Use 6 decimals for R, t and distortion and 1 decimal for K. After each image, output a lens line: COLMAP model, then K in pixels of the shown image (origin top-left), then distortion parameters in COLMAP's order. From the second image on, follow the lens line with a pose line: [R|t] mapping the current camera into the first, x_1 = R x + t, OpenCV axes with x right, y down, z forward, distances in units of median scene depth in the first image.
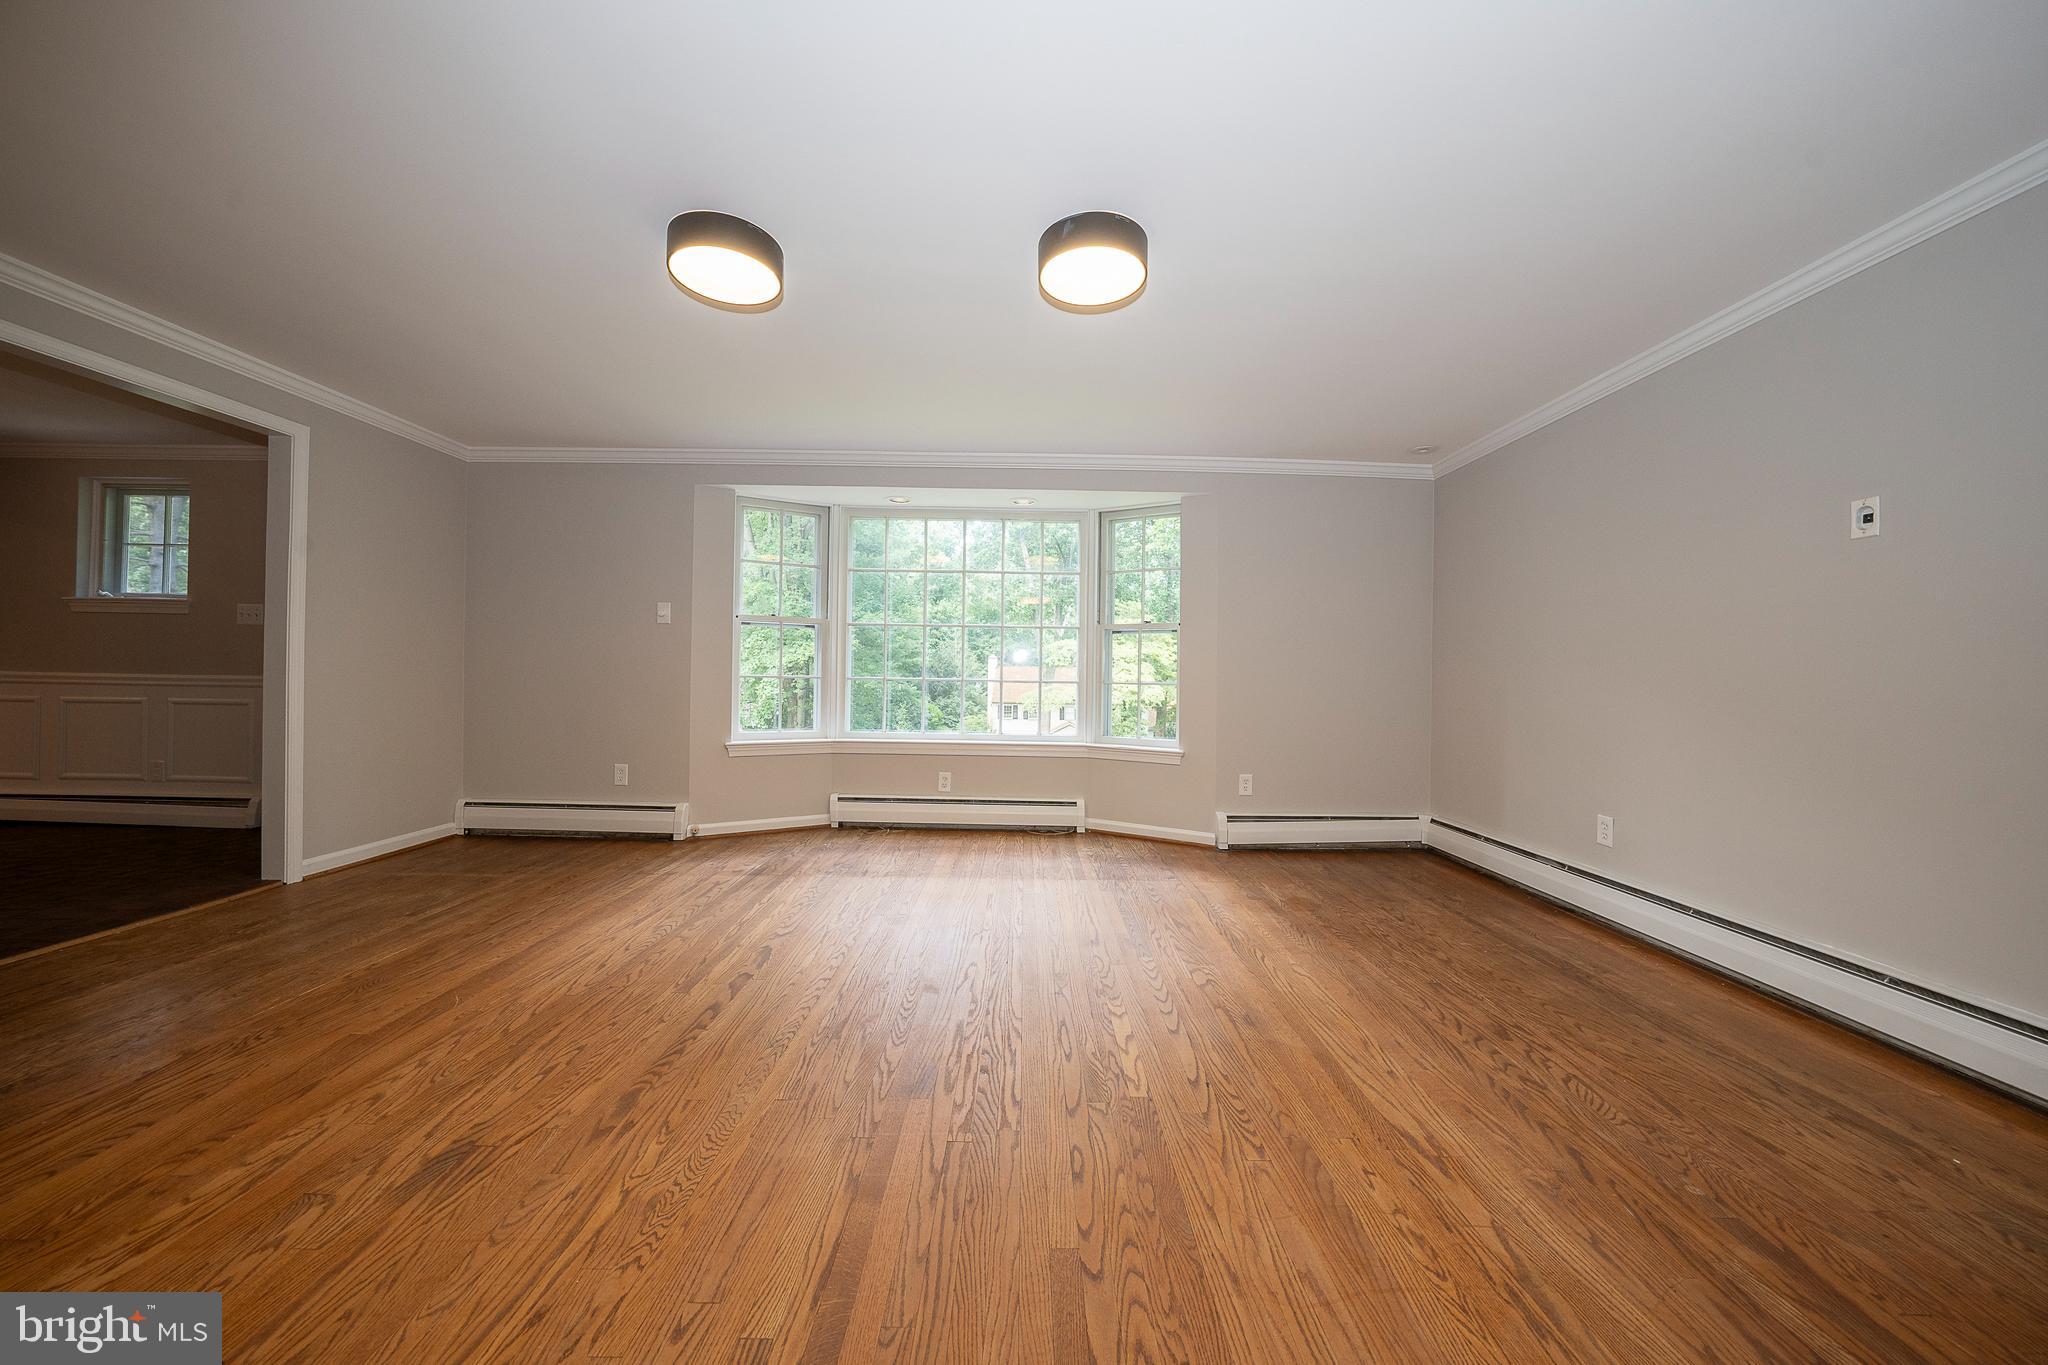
lens RADIAL K [[704.0, 0, 1028.1], [0, 704.0, 675.1], [0, 0, 1]] dist [-0.030071, 0.006523]
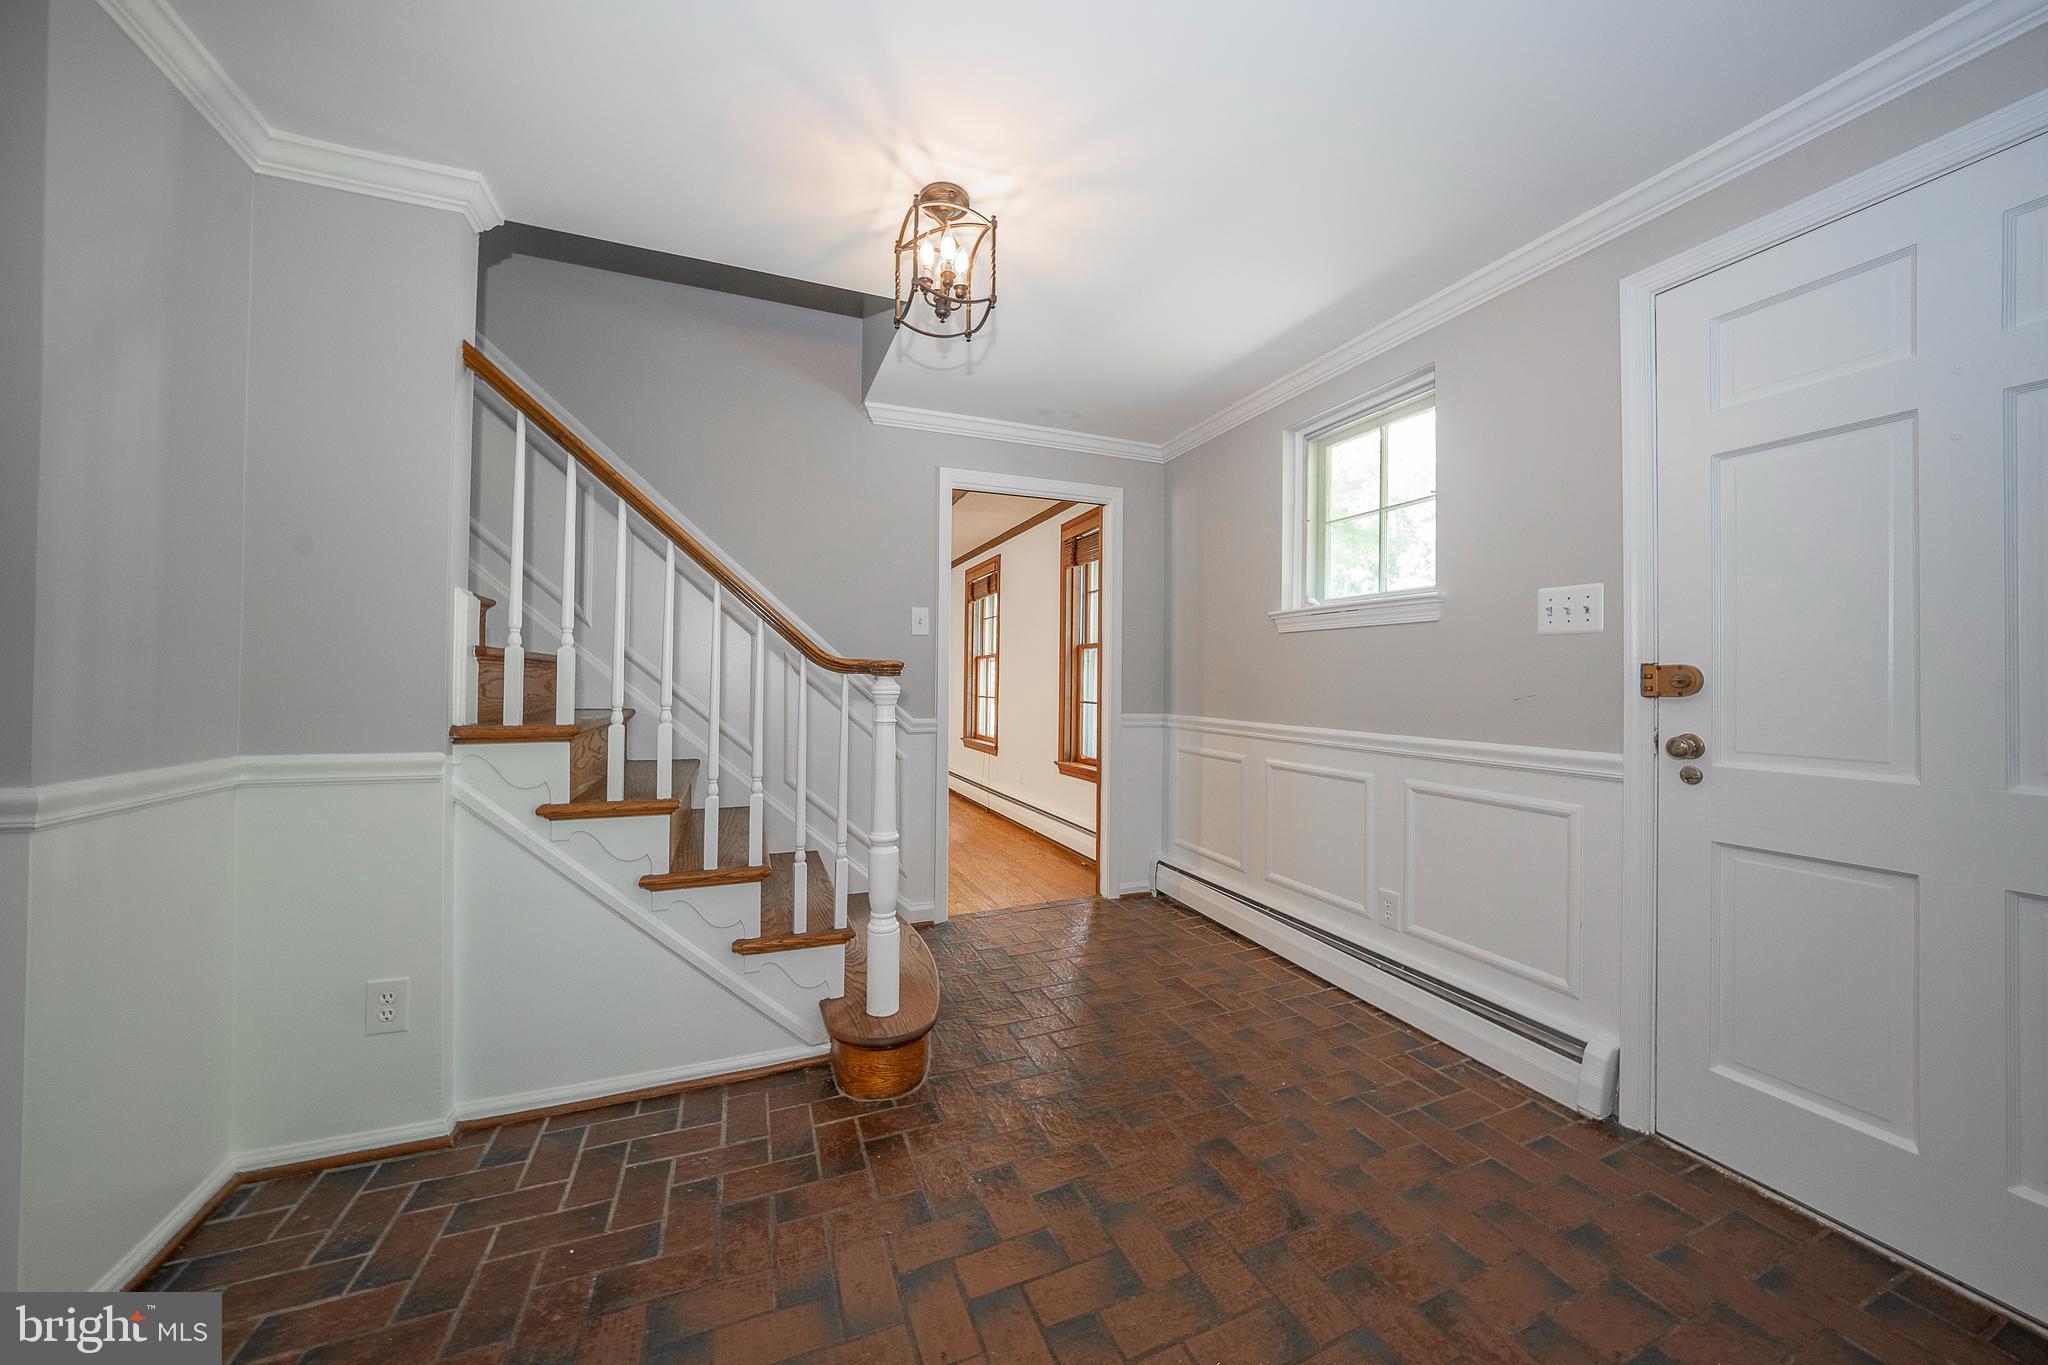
lens RADIAL K [[704.0, 0, 1028.1], [0, 704.0, 675.1], [0, 0, 1]] dist [-0.030071, 0.006523]
pose [[0.380681, -0.016516, -0.924559, -1.196346], [-0.001550, 0.999828, -0.018499, -0.053339], [0.924705, 0.008475, 0.380590, 0.712135]]
